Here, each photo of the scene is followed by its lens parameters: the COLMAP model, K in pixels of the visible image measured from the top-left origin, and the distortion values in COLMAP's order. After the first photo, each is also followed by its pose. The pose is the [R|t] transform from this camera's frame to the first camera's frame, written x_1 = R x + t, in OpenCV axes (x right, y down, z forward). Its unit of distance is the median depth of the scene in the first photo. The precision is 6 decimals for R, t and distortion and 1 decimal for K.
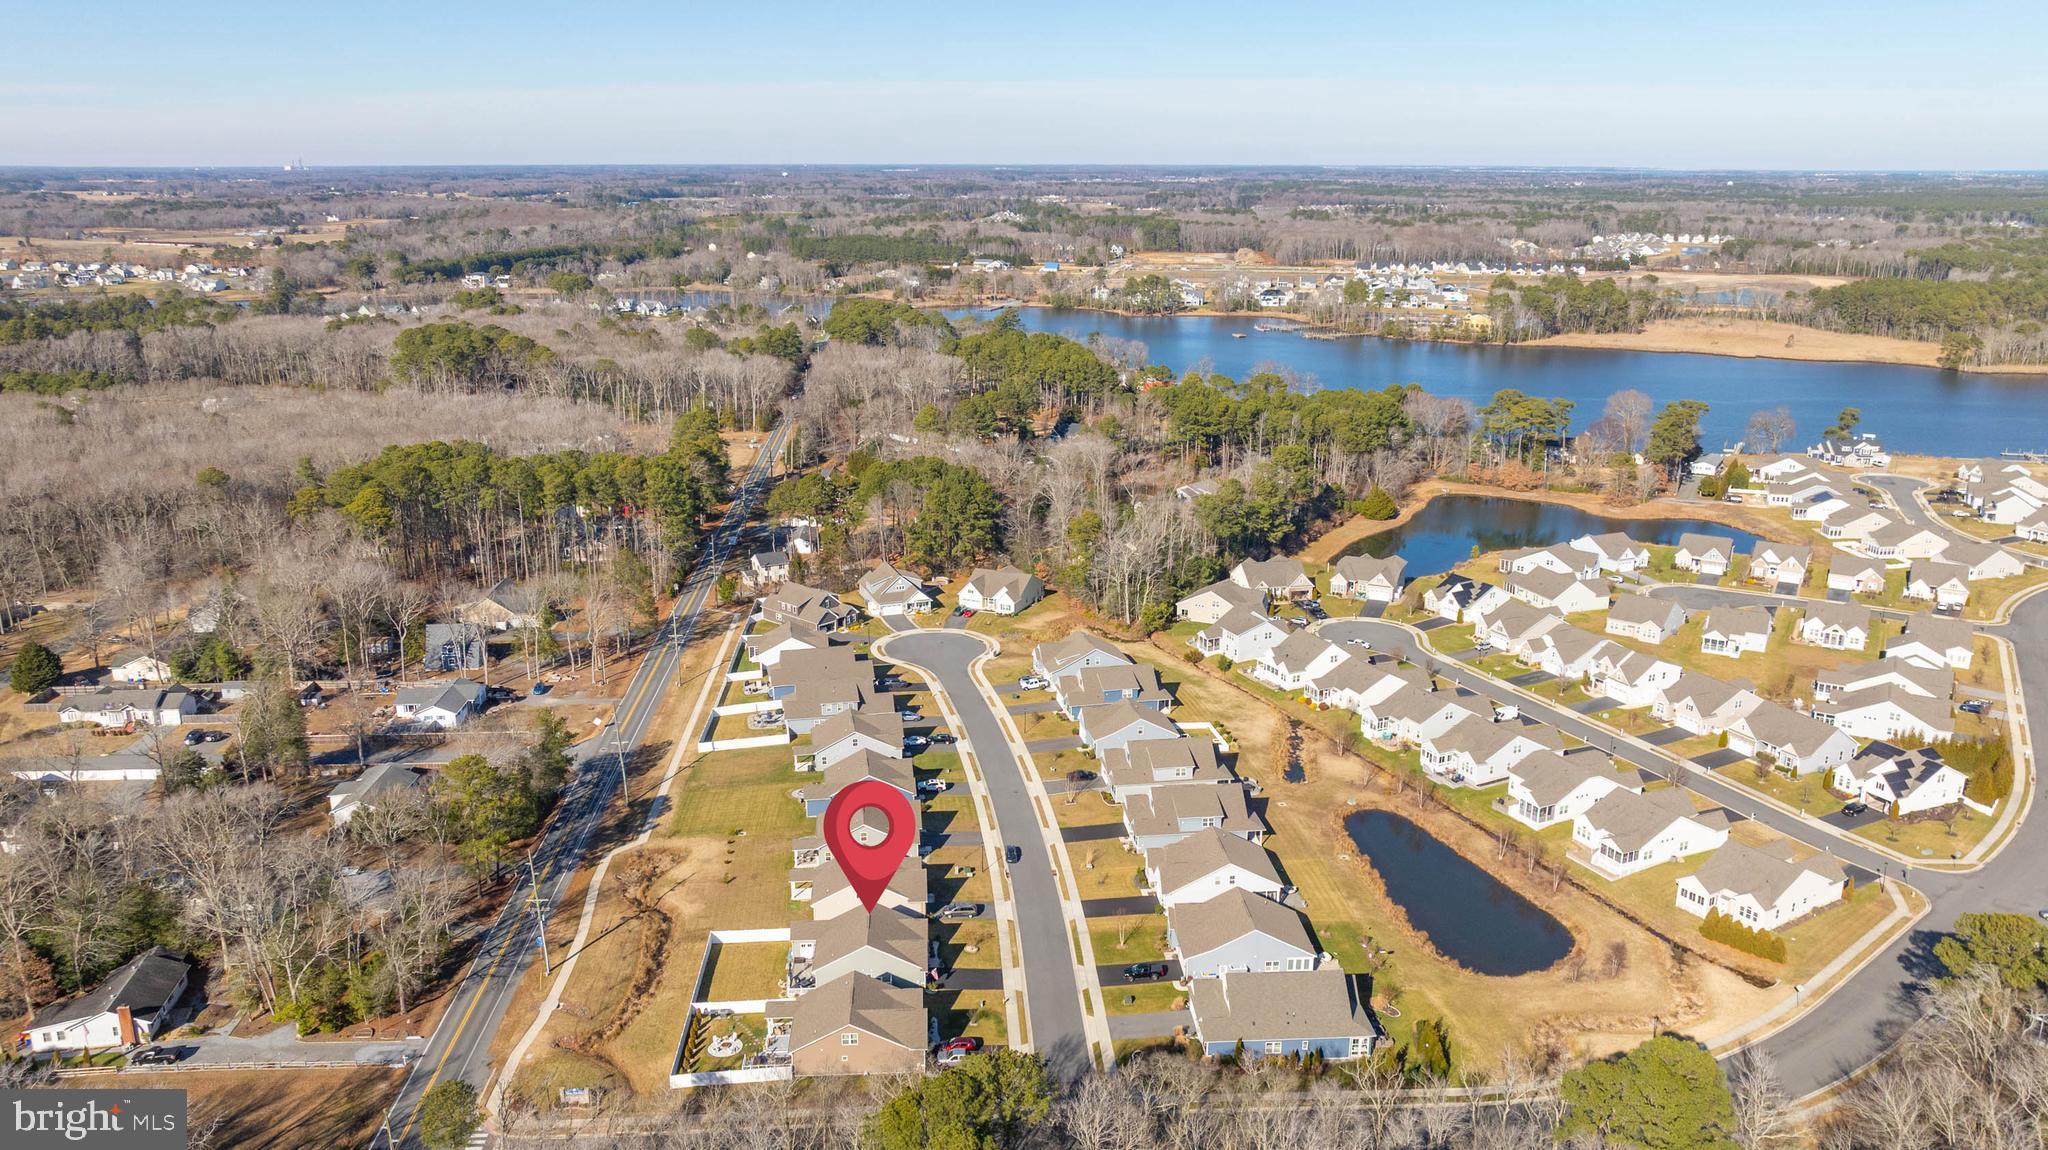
lens RADIAL K [[1460.8, 0, 1024.0], [0, 1460.8, 575.0], [0, 0, 1]] dist [-0.018048, 0.004660]
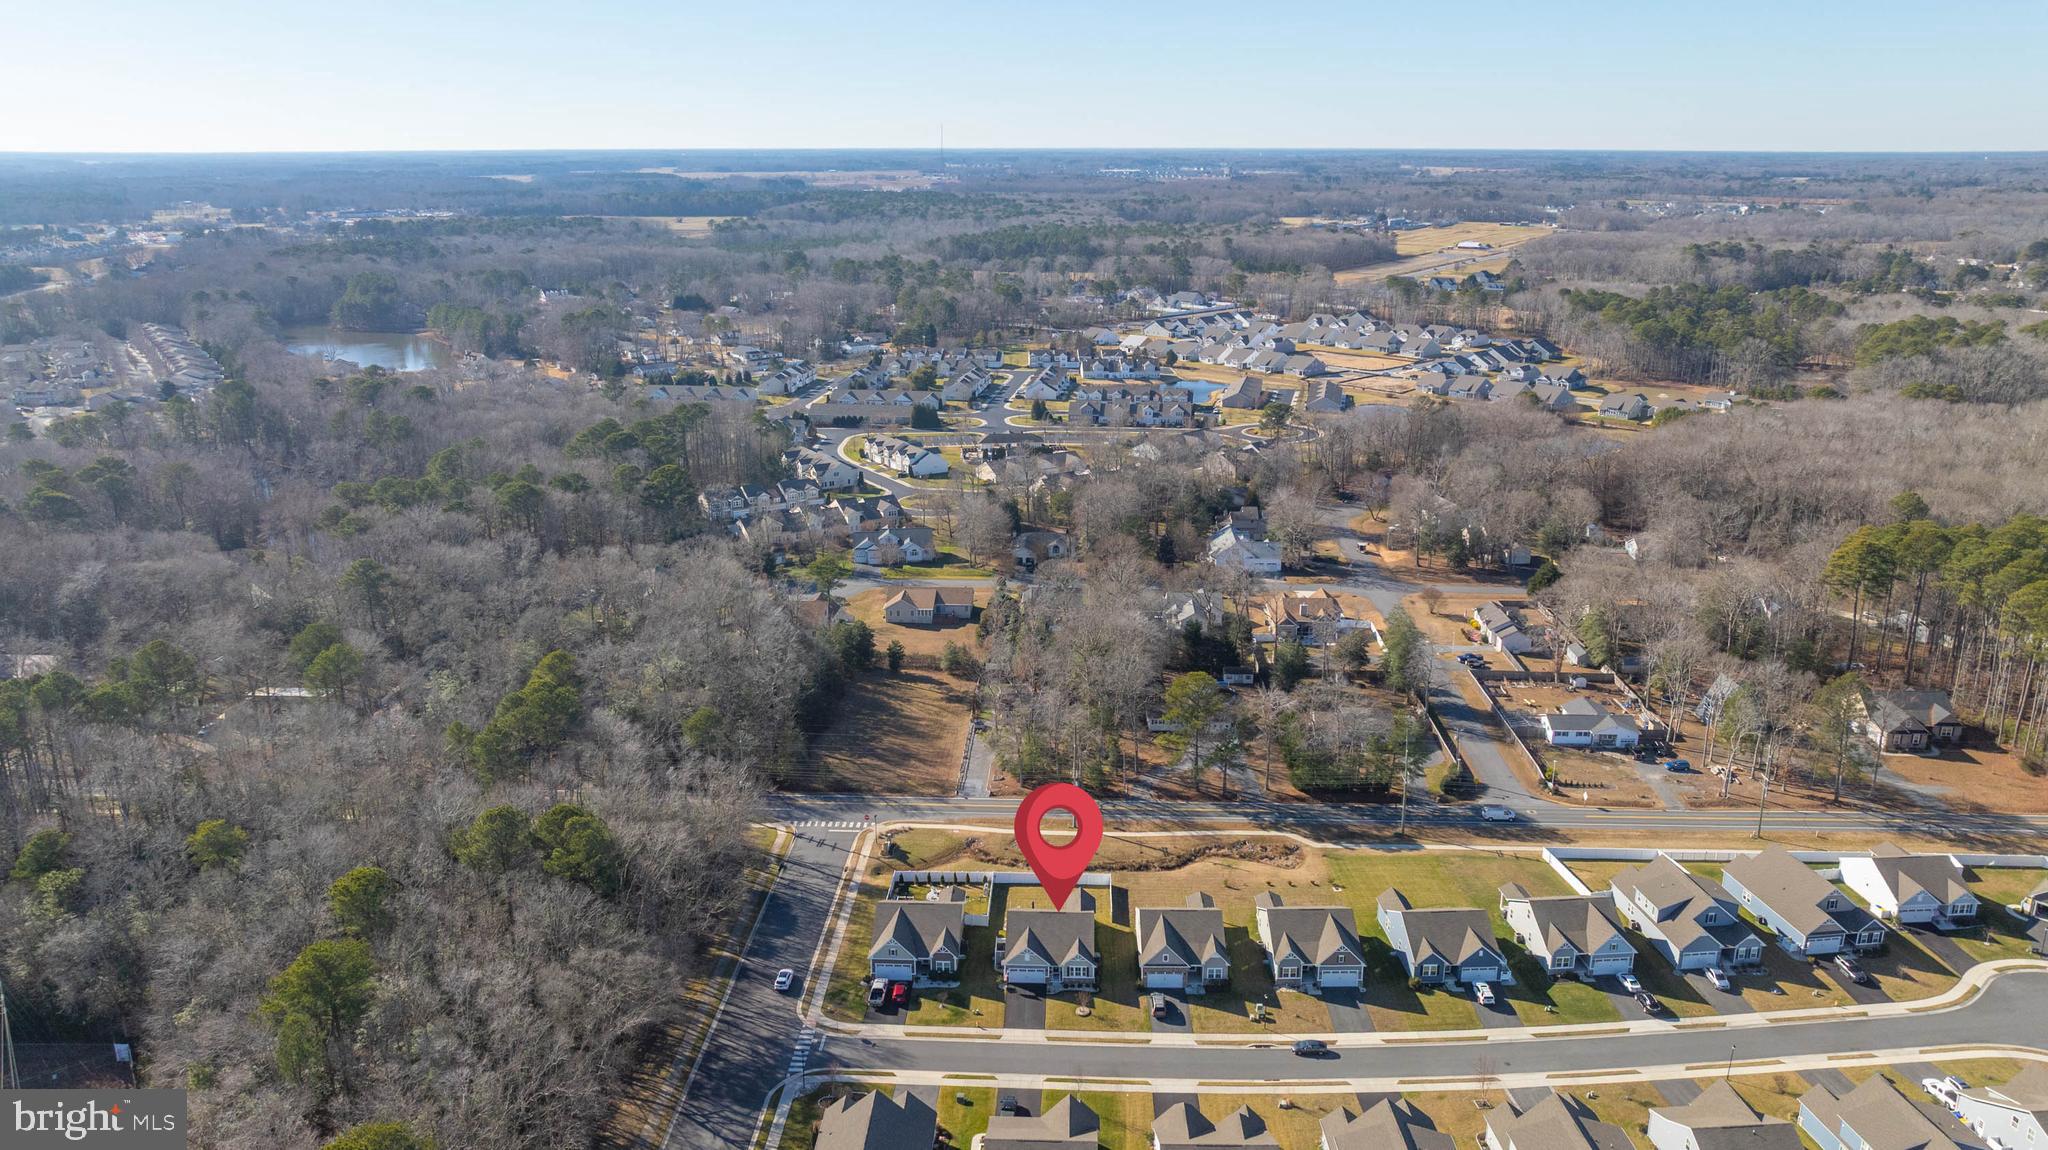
lens RADIAL K [[1508.1, 0, 1052.1], [0, 1508.1, 576.5], [0, 0, 1]] dist [-0.017320, 0.001028]
pose [[-0.078866, 0.278422, -0.957215, 0.658196], [-0.278591, 0.915793, 0.289327, -0.225671], [0.957166, 0.289489, 0.005341, 0.707887]]
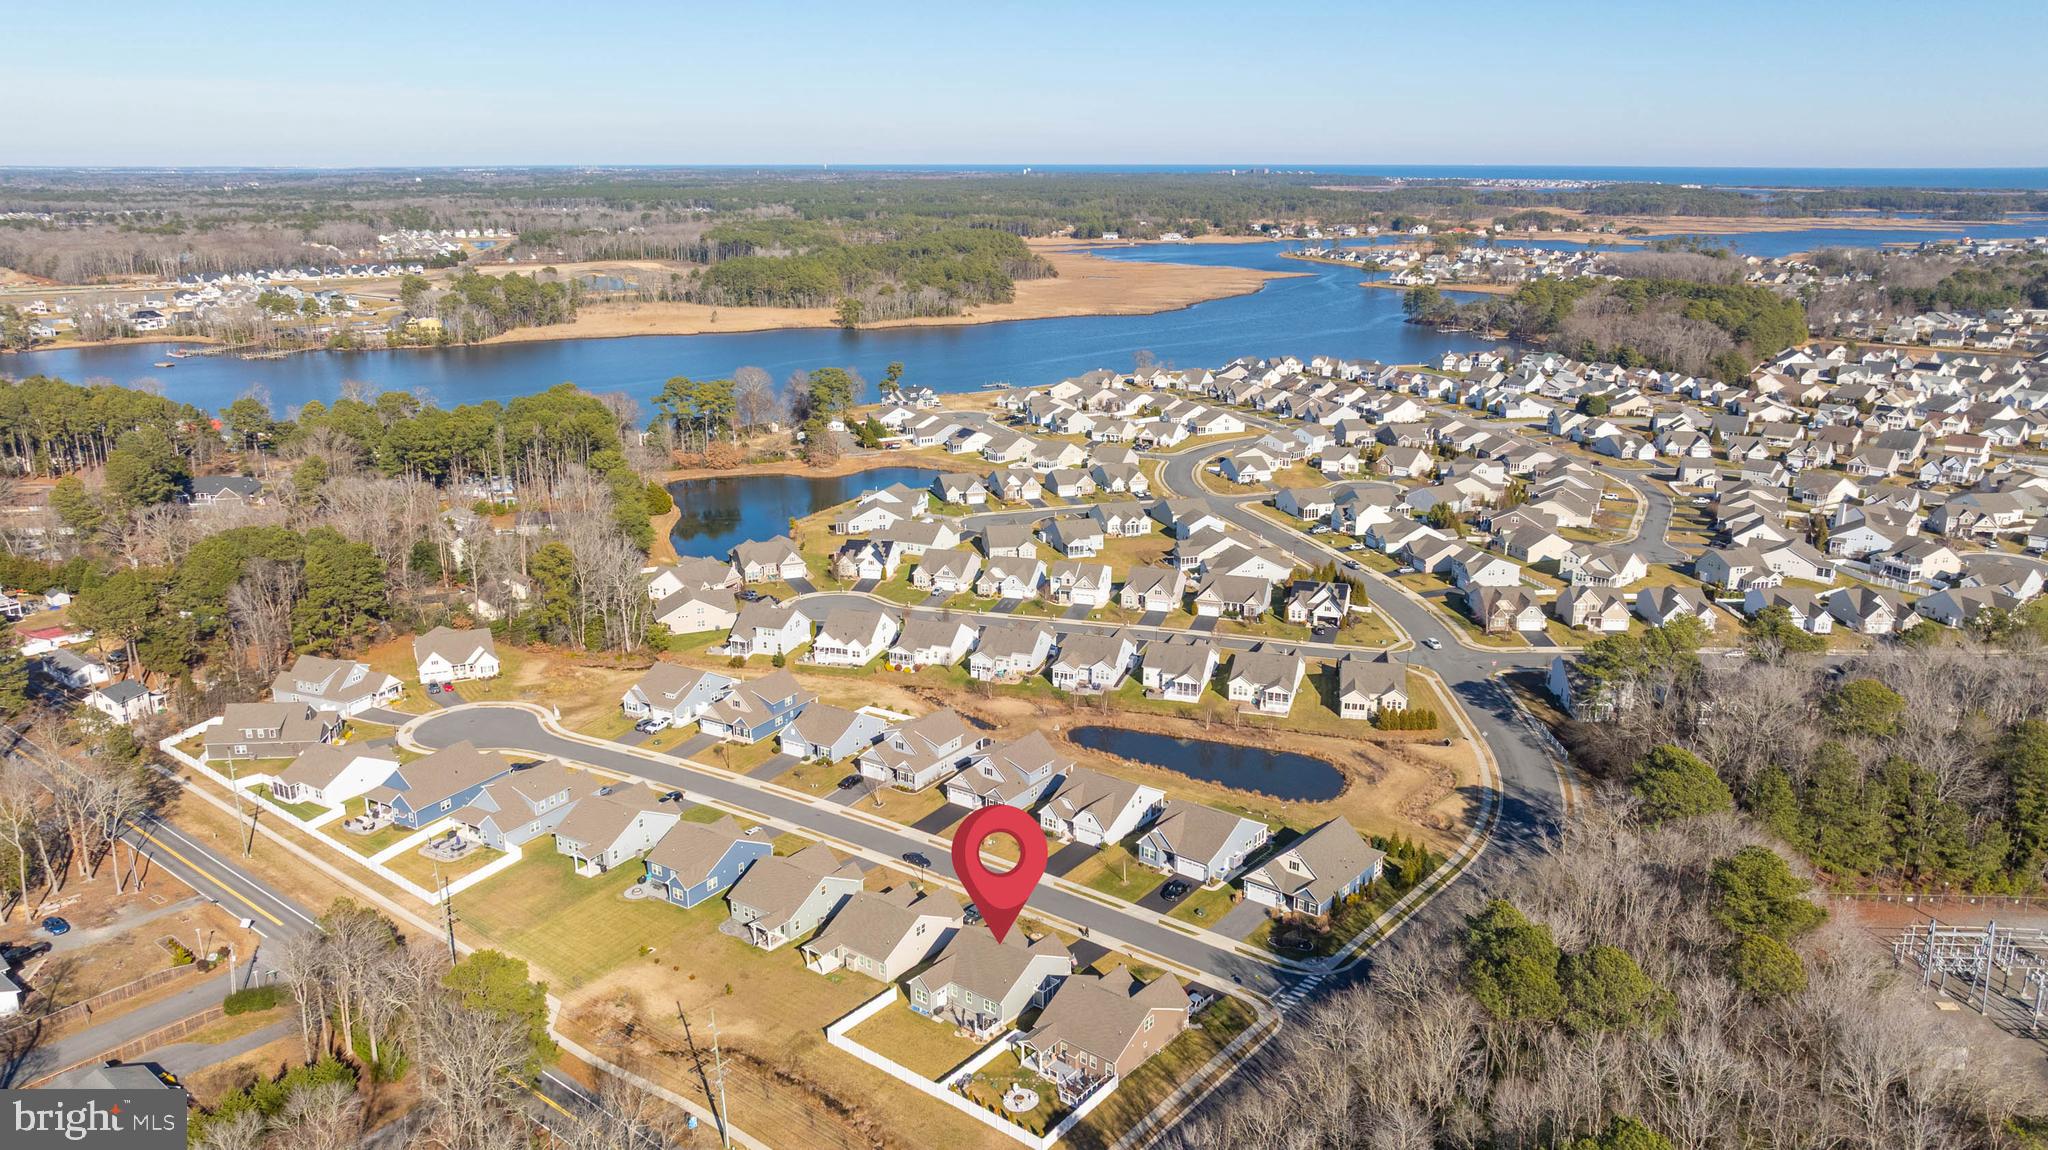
lens RADIAL K [[1480.6, 0, 975.4], [0, 1480.6, 570.2], [0, 0, 1]] dist [-0.009058, -0.001114]
pose [[0.690340, -0.198193, 0.695809, -0.577297], [0.202286, 0.976265, 0.077381, -0.062533], [-0.694630, 0.087333, 0.714047, 0.218554]]
